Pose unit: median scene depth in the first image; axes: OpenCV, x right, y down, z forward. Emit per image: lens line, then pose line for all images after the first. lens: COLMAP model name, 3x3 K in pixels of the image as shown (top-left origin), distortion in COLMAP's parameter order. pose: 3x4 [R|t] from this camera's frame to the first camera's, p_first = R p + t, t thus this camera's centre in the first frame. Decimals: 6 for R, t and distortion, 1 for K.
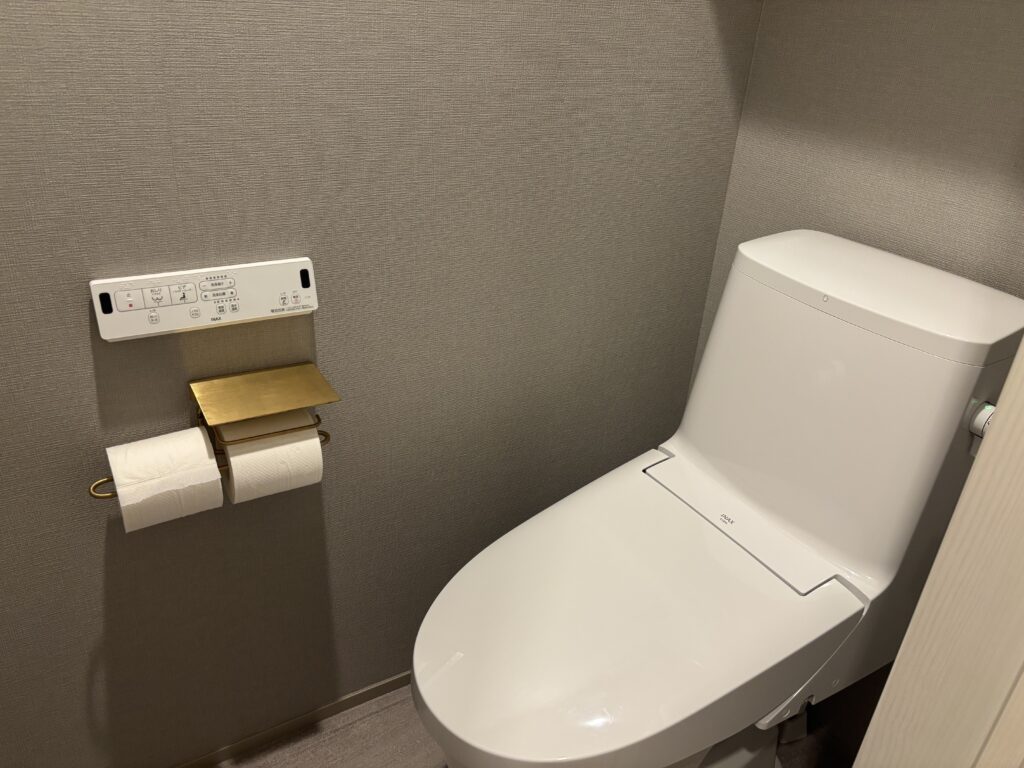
lens RADIAL K [[766.2, 0, 512.0], [0, 766.2, 384.0], [0, 0, 1]] dist [0.005380, 0.000968]
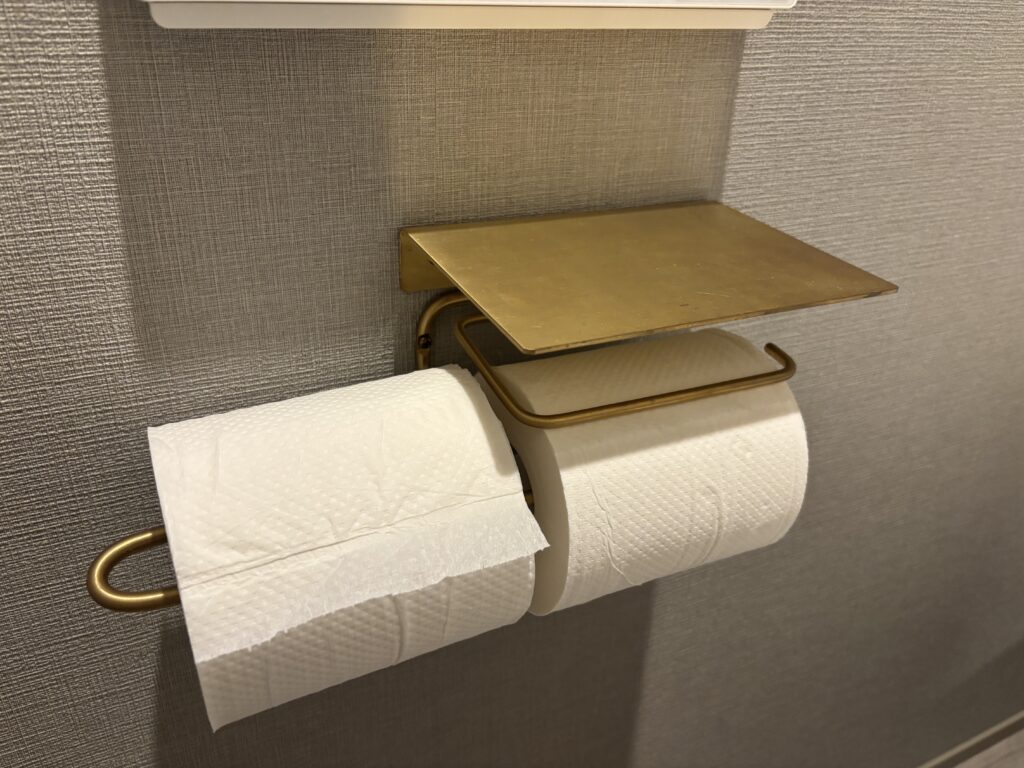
lens RADIAL K [[785.6, 0, 512.0], [0, 785.6, 384.0], [0, 0, 1]] dist [0.003982, -0.005605]
pose [[0.995682, 0.023509, -0.089807, -0.358095], [-0.022131, 0.999622, 0.016308, 0.058280], [0.090157, -0.014250, 0.995826, 0.701508]]
